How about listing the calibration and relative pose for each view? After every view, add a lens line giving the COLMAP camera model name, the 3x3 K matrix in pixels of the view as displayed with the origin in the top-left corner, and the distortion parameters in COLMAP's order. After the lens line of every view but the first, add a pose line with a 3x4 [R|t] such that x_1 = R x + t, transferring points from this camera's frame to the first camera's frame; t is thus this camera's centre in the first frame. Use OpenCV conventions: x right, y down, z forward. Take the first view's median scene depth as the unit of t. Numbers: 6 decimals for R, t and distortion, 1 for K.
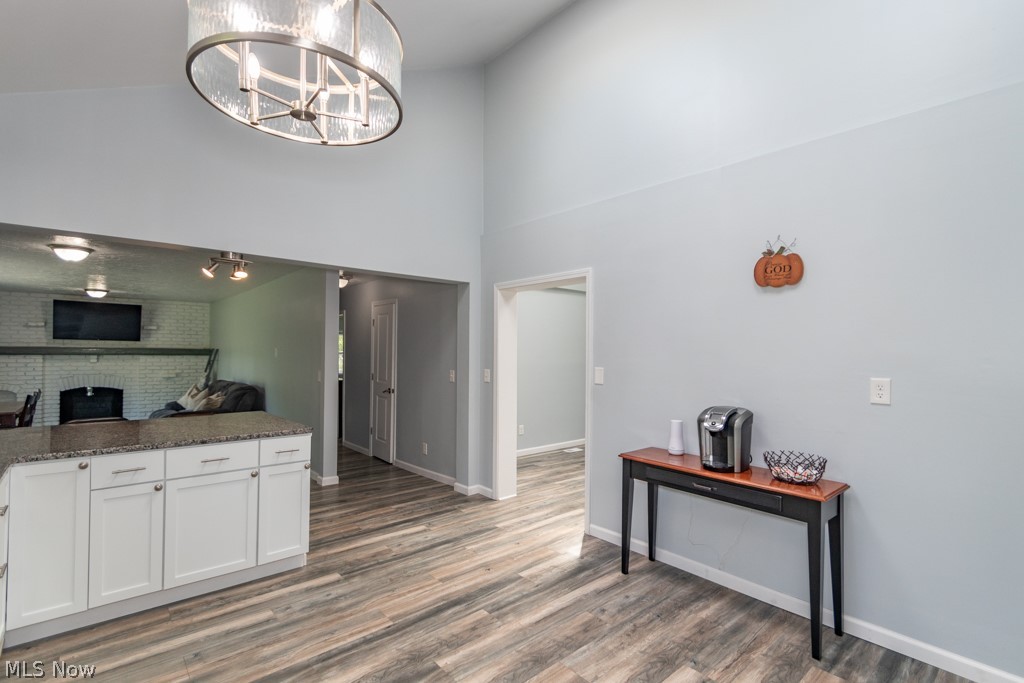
lens RADIAL K [[475.9, 0, 512.4], [0, 475.9, 347.7], [0, 0, 1]] dist [0.023044, -0.017069]
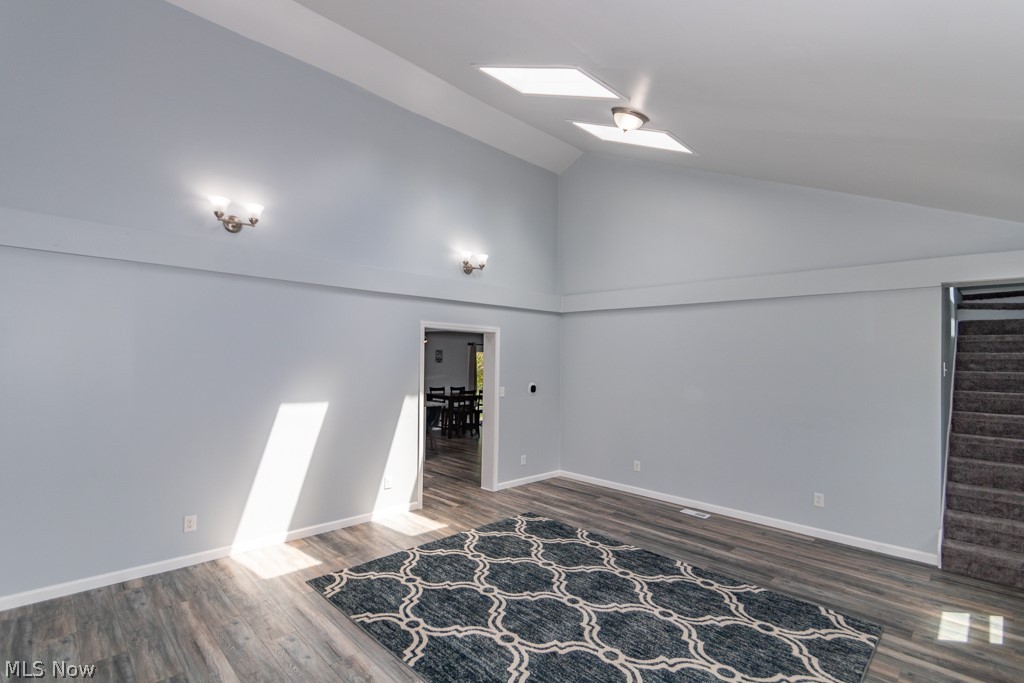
lens RADIAL K [[481.6, 0, 511.8], [0, 481.6, 347.9], [0, 0, 1]] dist [0.030465, -0.017316]
pose [[0.049744, -0.030390, -0.998300, 1.788392], [-0.008582, 0.999487, -0.030854, -0.042413], [0.998725, 0.010102, 0.049458, 1.347459]]
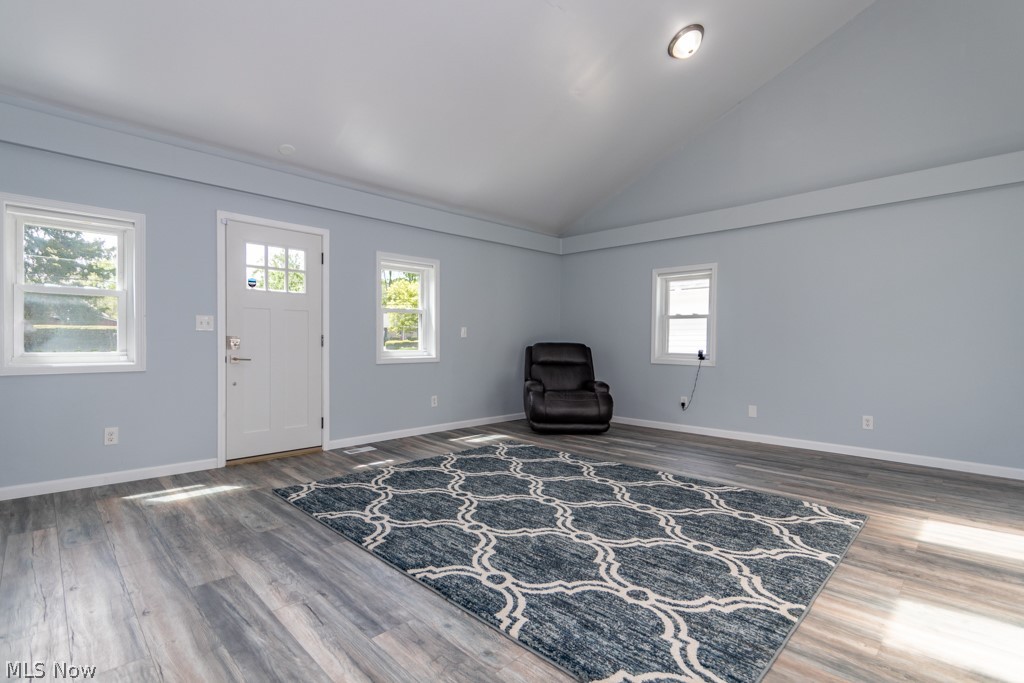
lens RADIAL K [[475.9, 0, 512.4], [0, 475.9, 347.7], [0, 0, 1]] dist [0.023044, -0.017069]
pose [[-0.056041, -0.017609, 0.998273, -0.089903], [-0.014471, 0.999754, 0.016822, 0.123727], [-0.998324, -0.013503, -0.056282, 1.648671]]
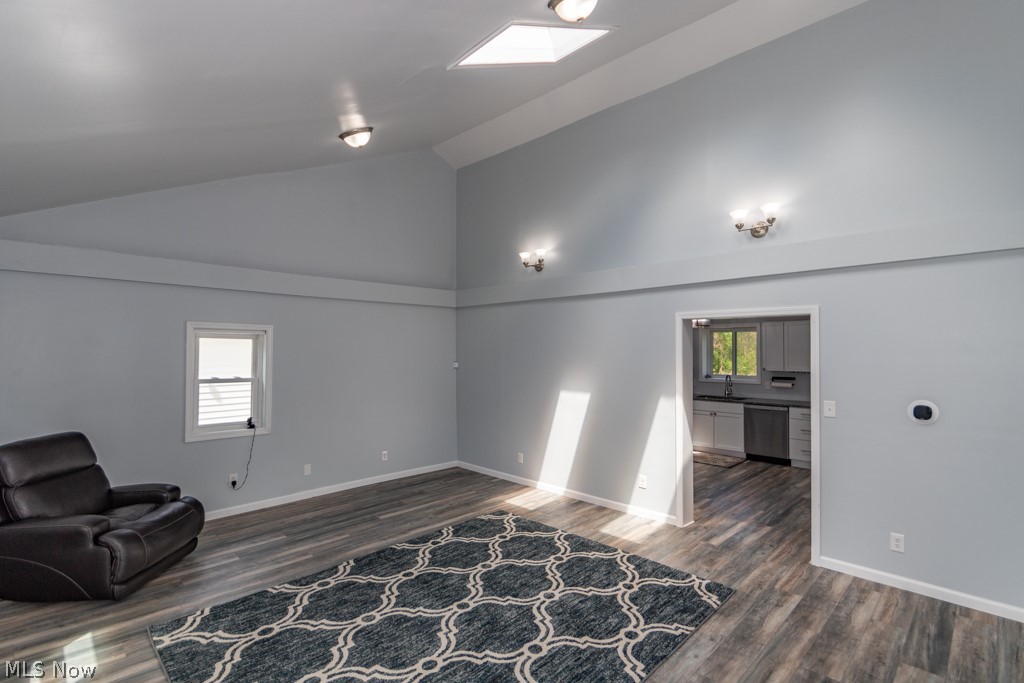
lens RADIAL K [[479.3, 0, 506.3], [0, 479.3, 342.6], [0, 0, 1]] dist [0.001112, -0.000928]
pose [[-0.998514, -0.010359, -0.053502, 0.785500], [-0.009052, 0.999656, -0.024604, -0.055816], [0.053738, -0.024083, -0.998265, 2.464692]]
